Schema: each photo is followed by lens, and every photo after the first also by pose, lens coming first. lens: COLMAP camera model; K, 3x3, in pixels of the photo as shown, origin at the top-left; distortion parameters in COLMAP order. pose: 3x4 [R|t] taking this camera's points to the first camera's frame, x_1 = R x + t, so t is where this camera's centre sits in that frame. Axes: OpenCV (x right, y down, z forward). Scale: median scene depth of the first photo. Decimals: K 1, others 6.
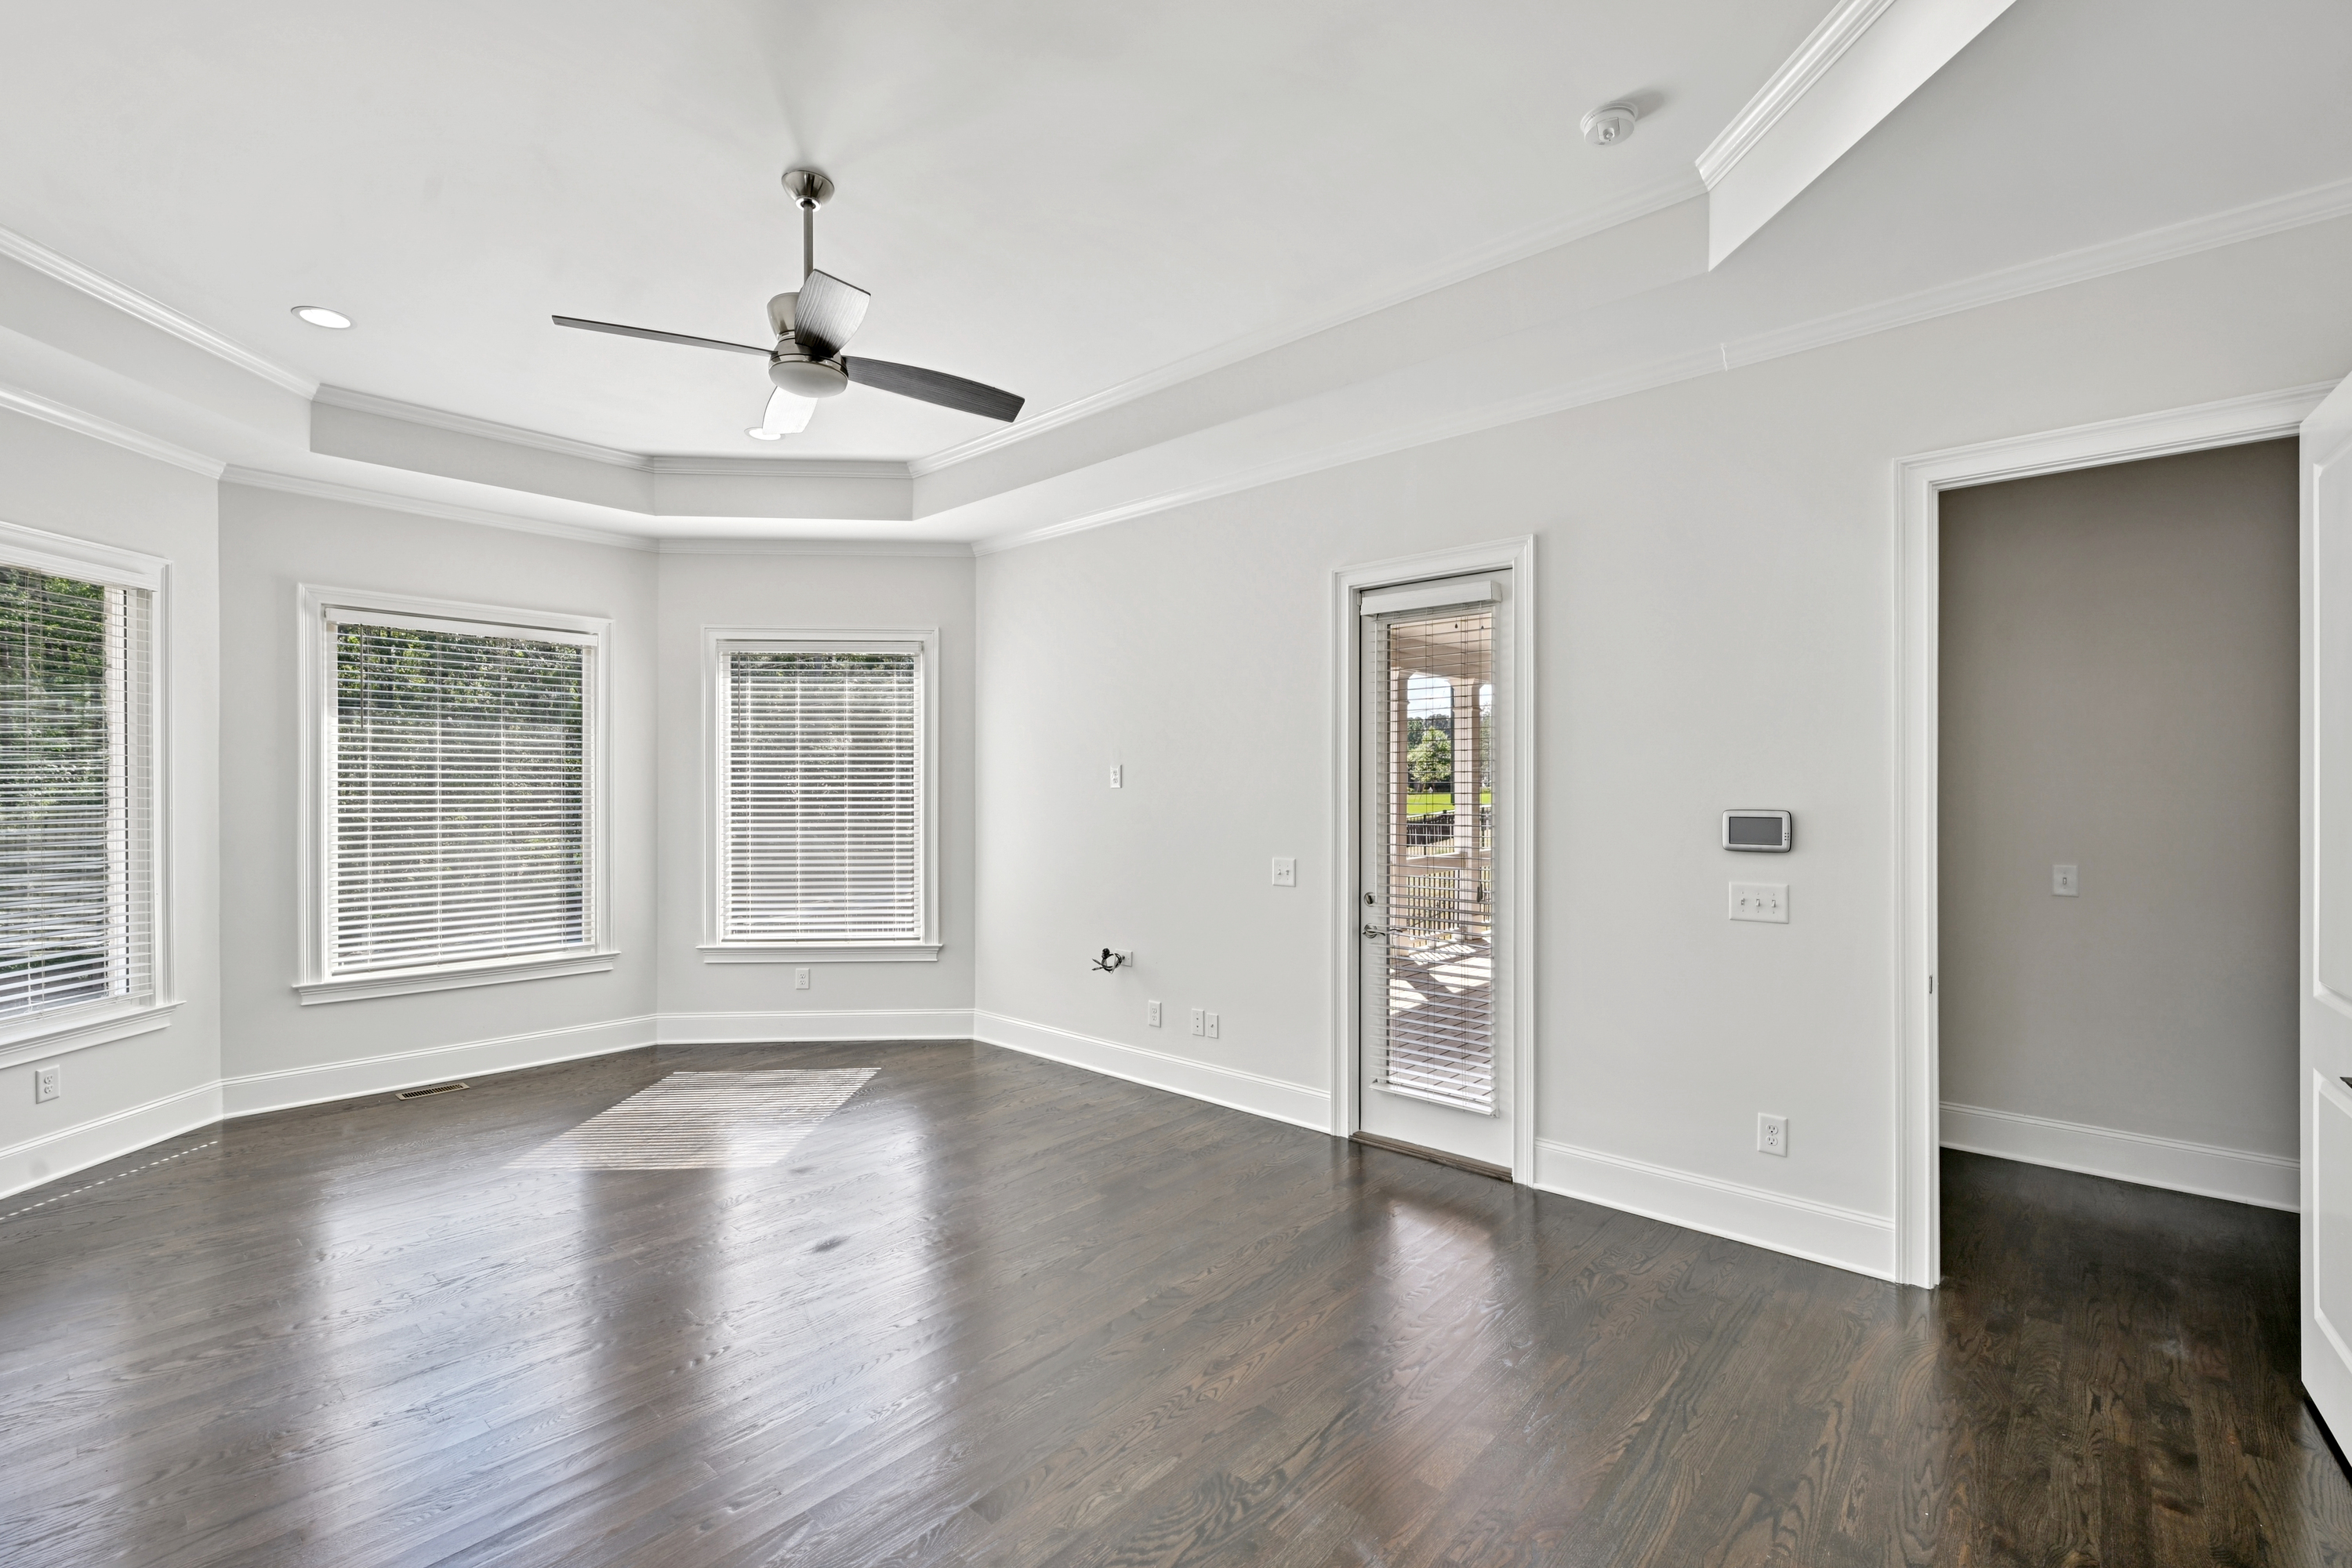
lens RADIAL K [[1028.8, 0, 1190.4], [0, 1028.8, 795.0], [0, 0, 1]] dist [-0.001439, 0.000573]
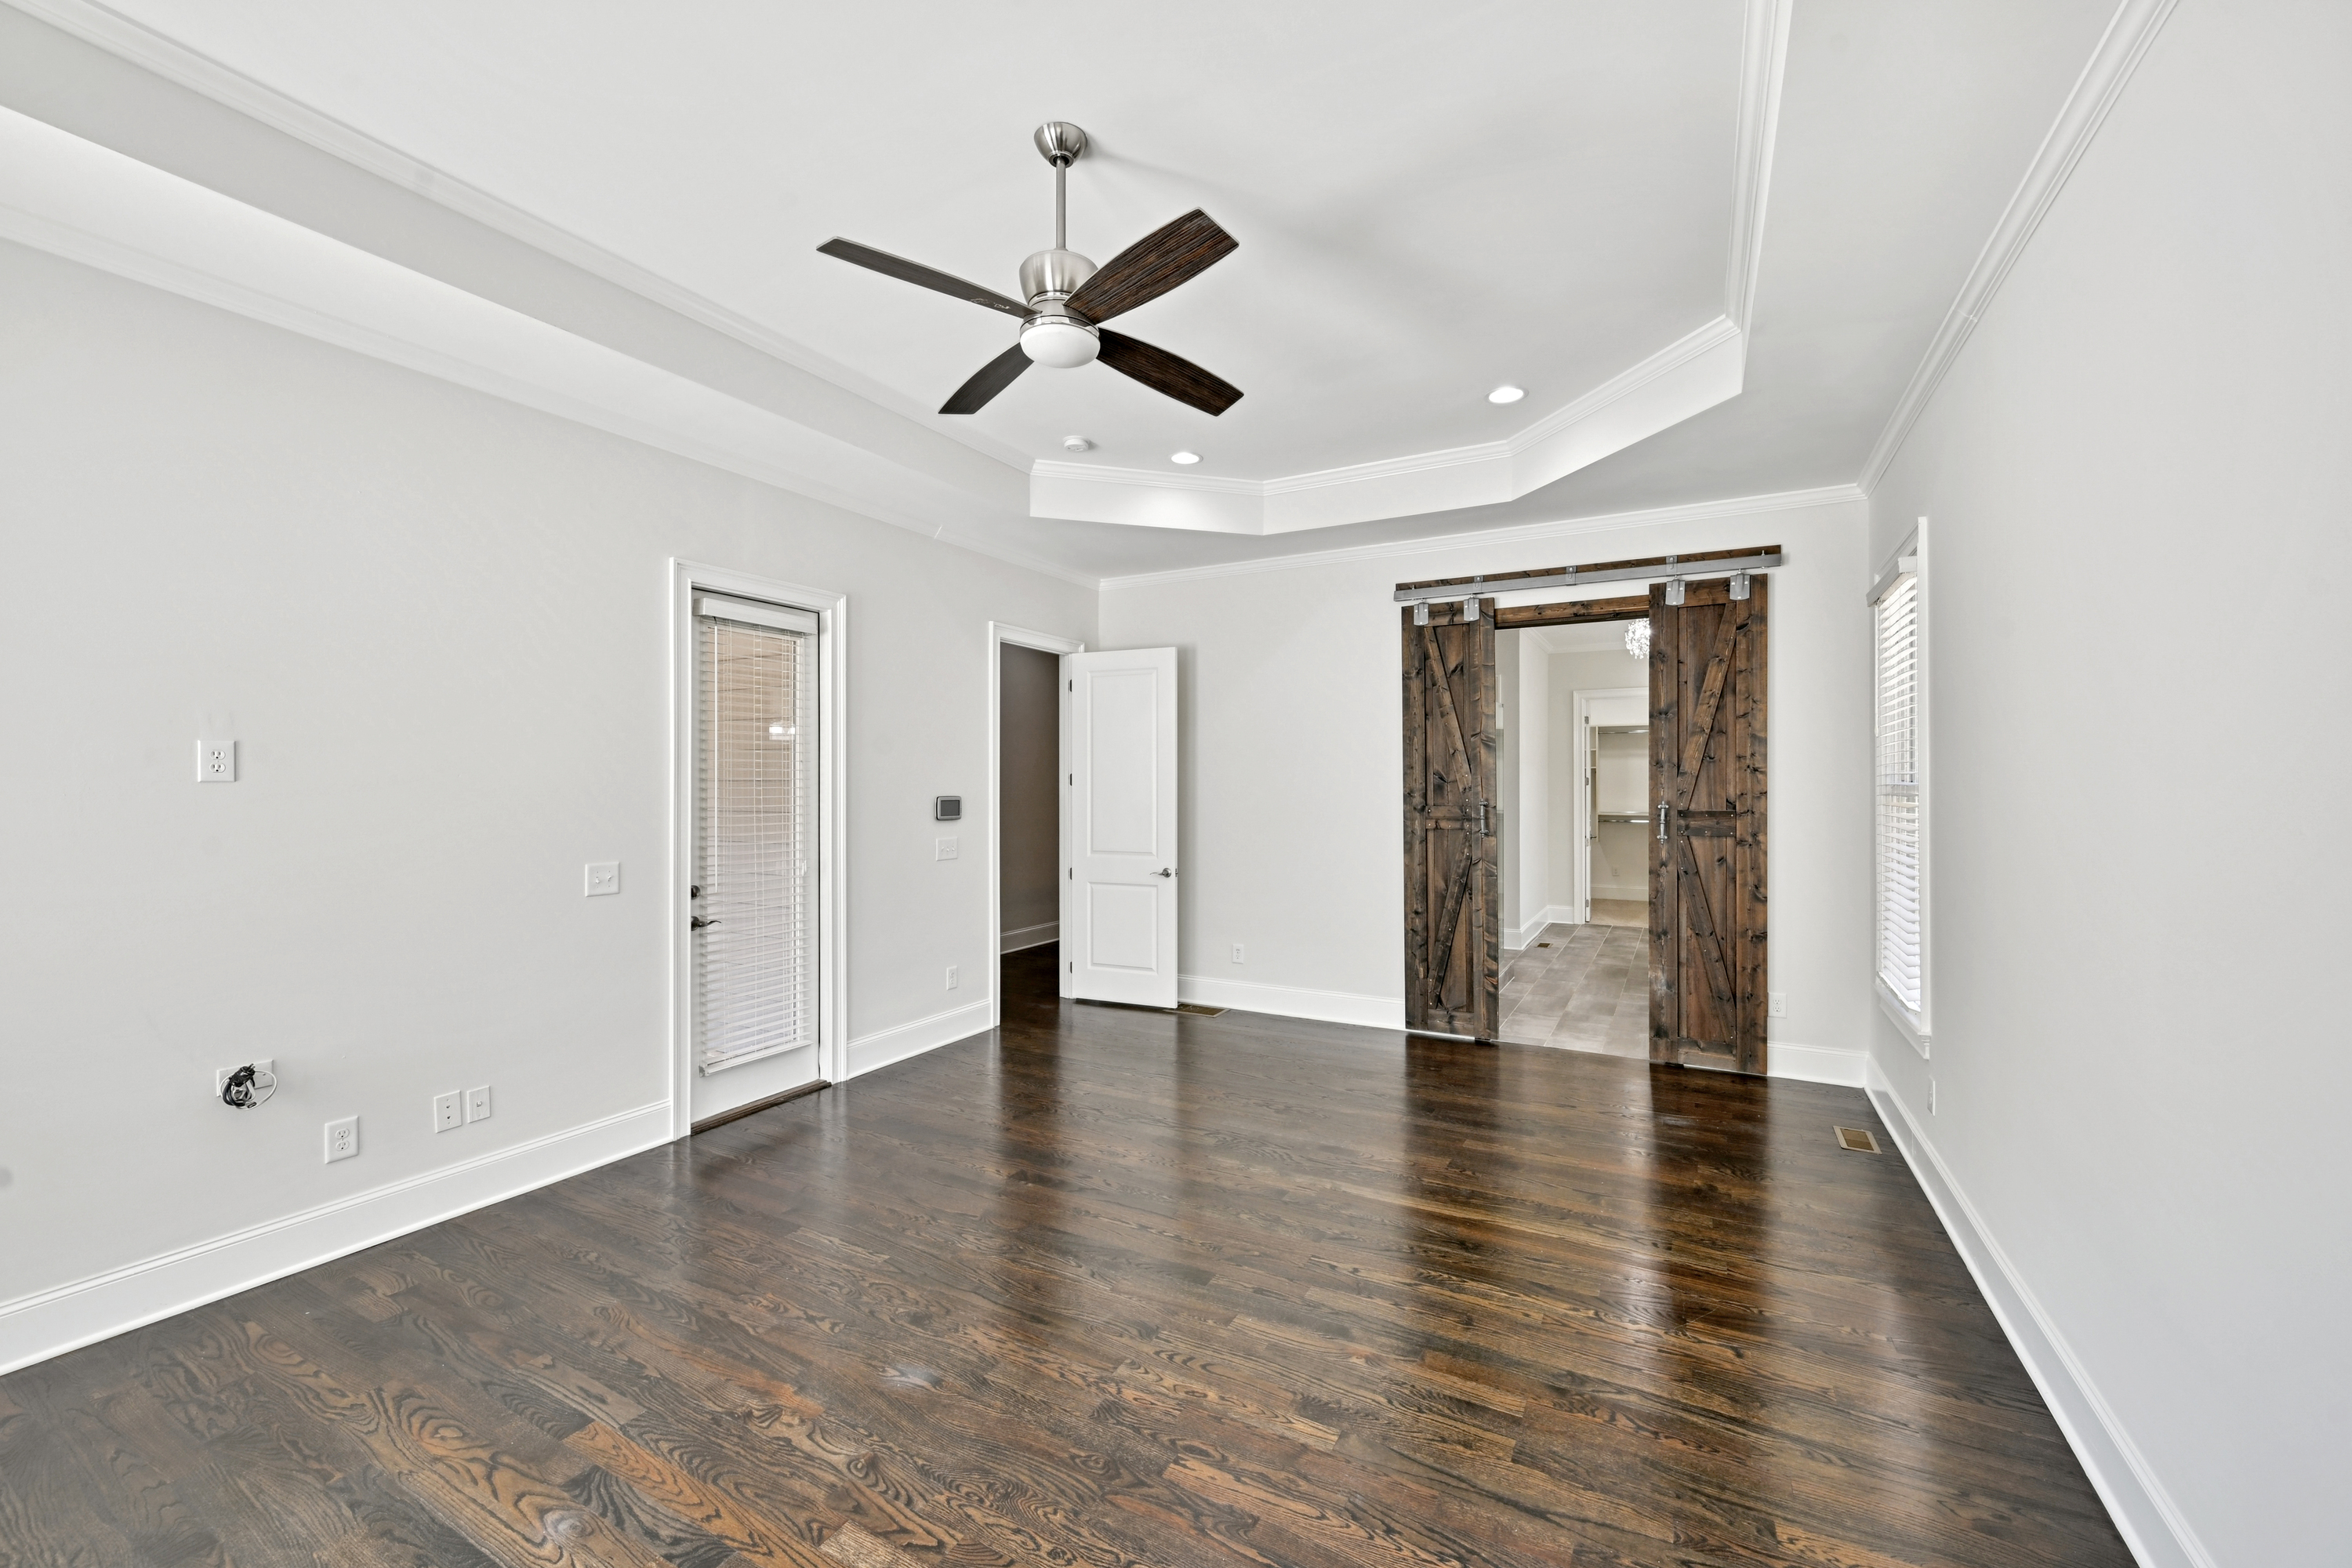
lens RADIAL K [[926.4, 0, 1186.5], [0, 926.4, 783.9], [0, 0, 1]] dist [0.000965, 0.000105]
pose [[-0.226233, 0.002546, 0.974070, -0.949471], [0.007120, 0.999974, -0.000960, -0.001655], [-0.974047, 0.006718, -0.226245, 0.837330]]
